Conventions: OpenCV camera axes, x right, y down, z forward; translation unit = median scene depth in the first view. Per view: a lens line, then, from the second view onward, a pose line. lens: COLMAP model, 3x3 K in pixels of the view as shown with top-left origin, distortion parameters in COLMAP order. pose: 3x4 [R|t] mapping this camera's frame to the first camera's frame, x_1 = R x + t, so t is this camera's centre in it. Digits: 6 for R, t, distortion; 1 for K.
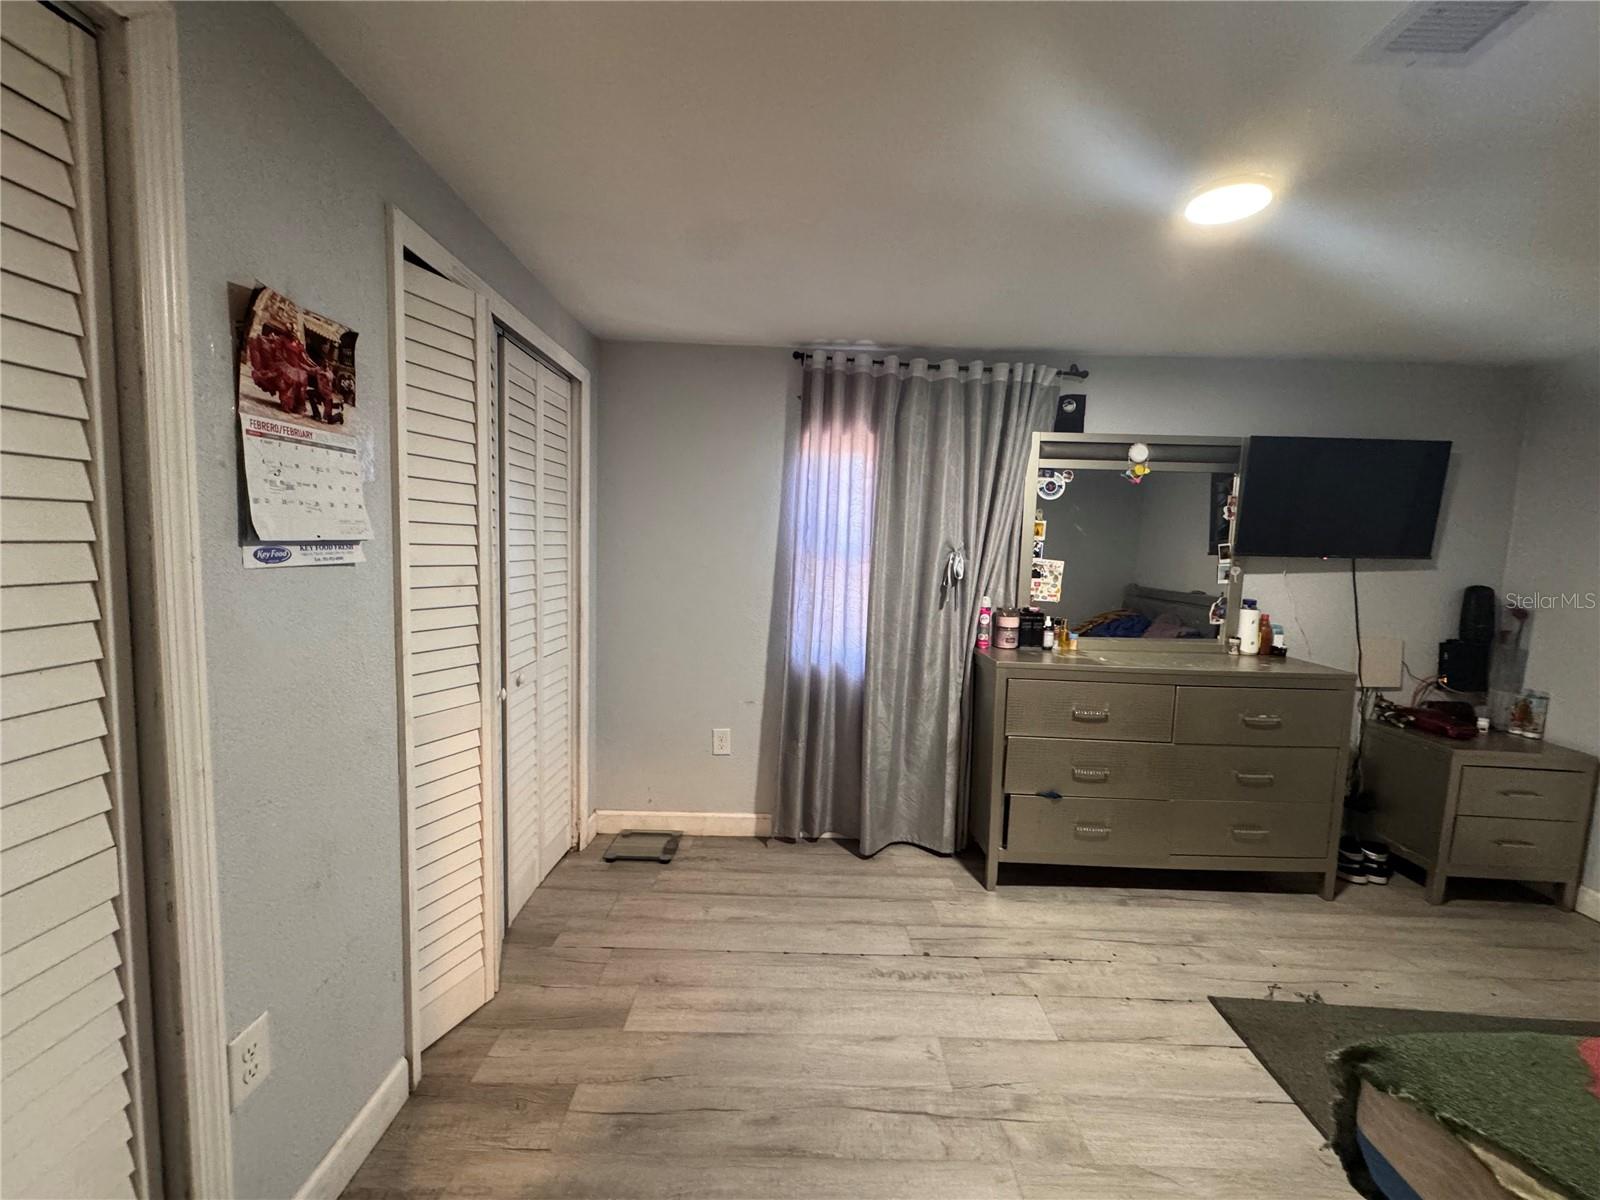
lens RADIAL K [[635.8, 0, 799.0], [0, 635.8, 598.4], [0, 0, 1]] dist [-0.003518, 0.000638]
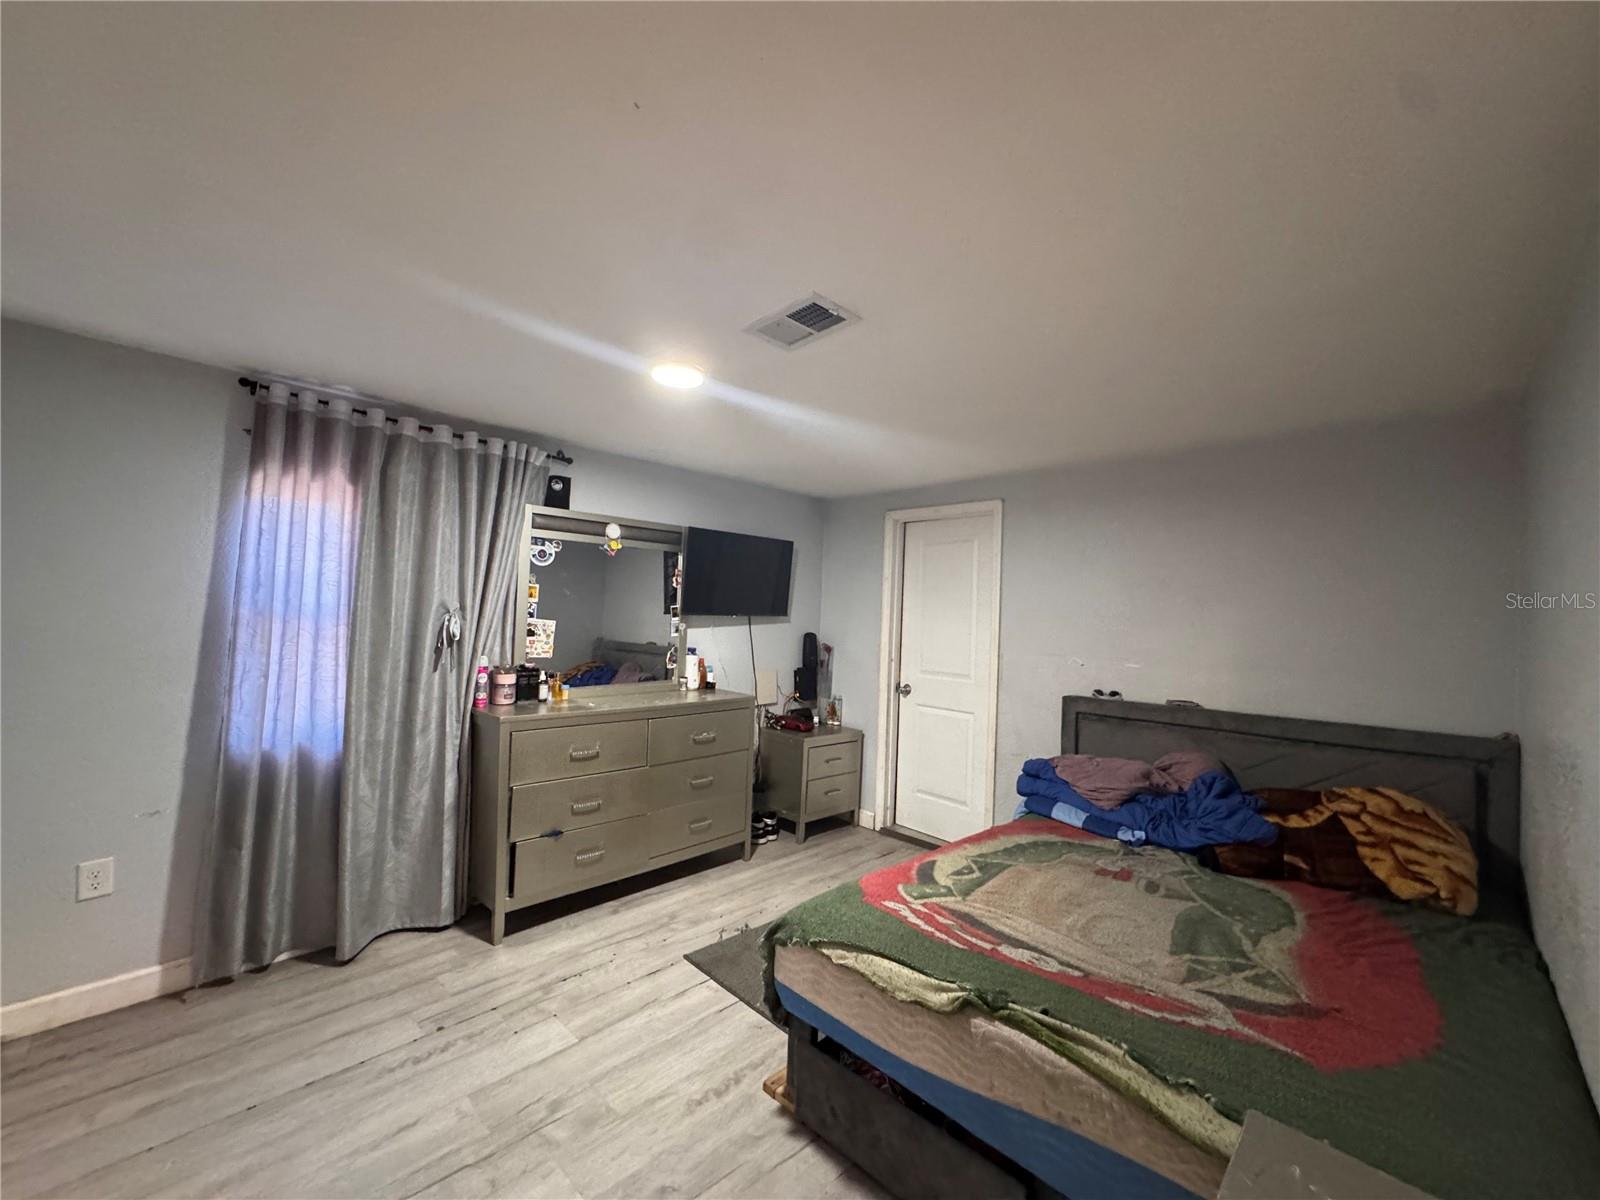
lens RADIAL K [[635.8, 0, 799.0], [0, 635.8, 598.4], [0, 0, 1]] dist [-0.003518, 0.000638]
pose [[0.694186, 0.011954, 0.719697, -0.101478], [0.049747, 0.996674, -0.064539, -0.004315], [-0.718075, 0.080605, 0.691282, -0.096142]]
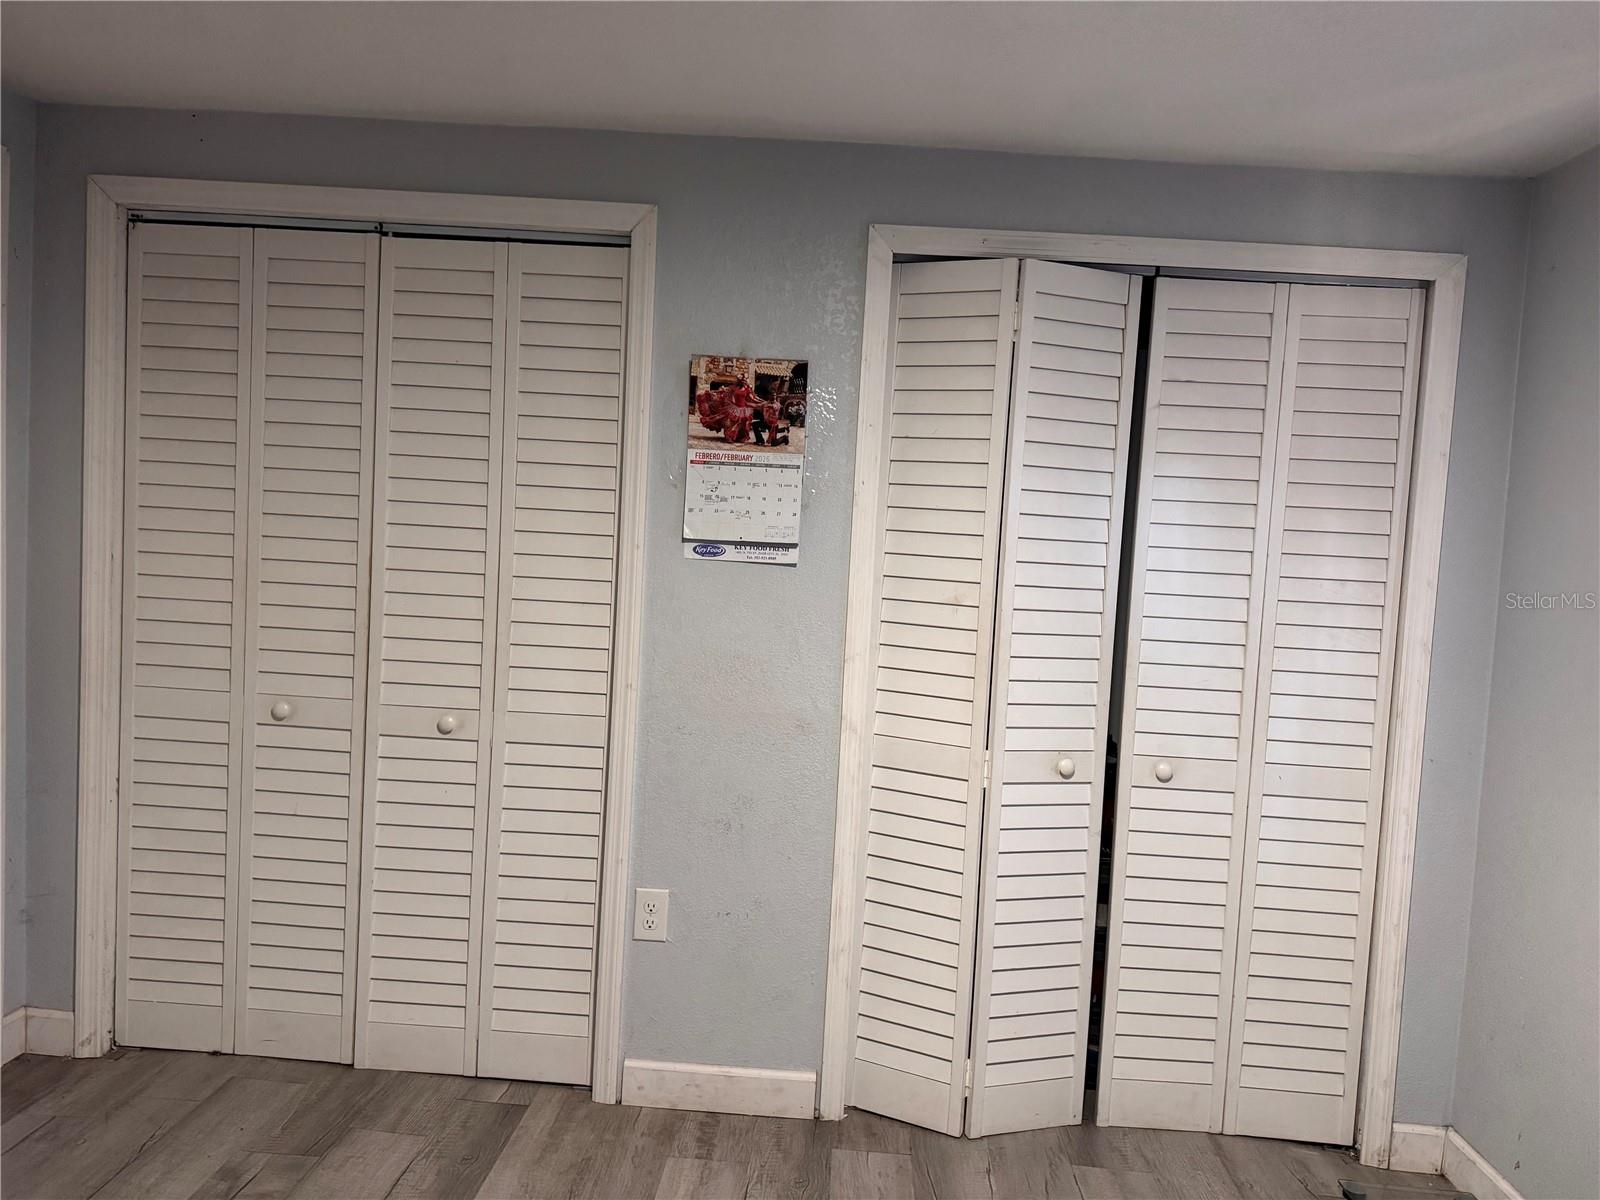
lens RADIAL K [[1127.7, 0, 802.9], [0, 1127.7, 591.7], [0, 0, 1]] dist [0.108259, -0.125821]
pose [[-0.023460, 0.031316, -0.999234, 0.661751], [-0.144962, 0.988839, 0.034394, -0.039937], [0.989159, 0.145658, -0.018659, 0.535877]]
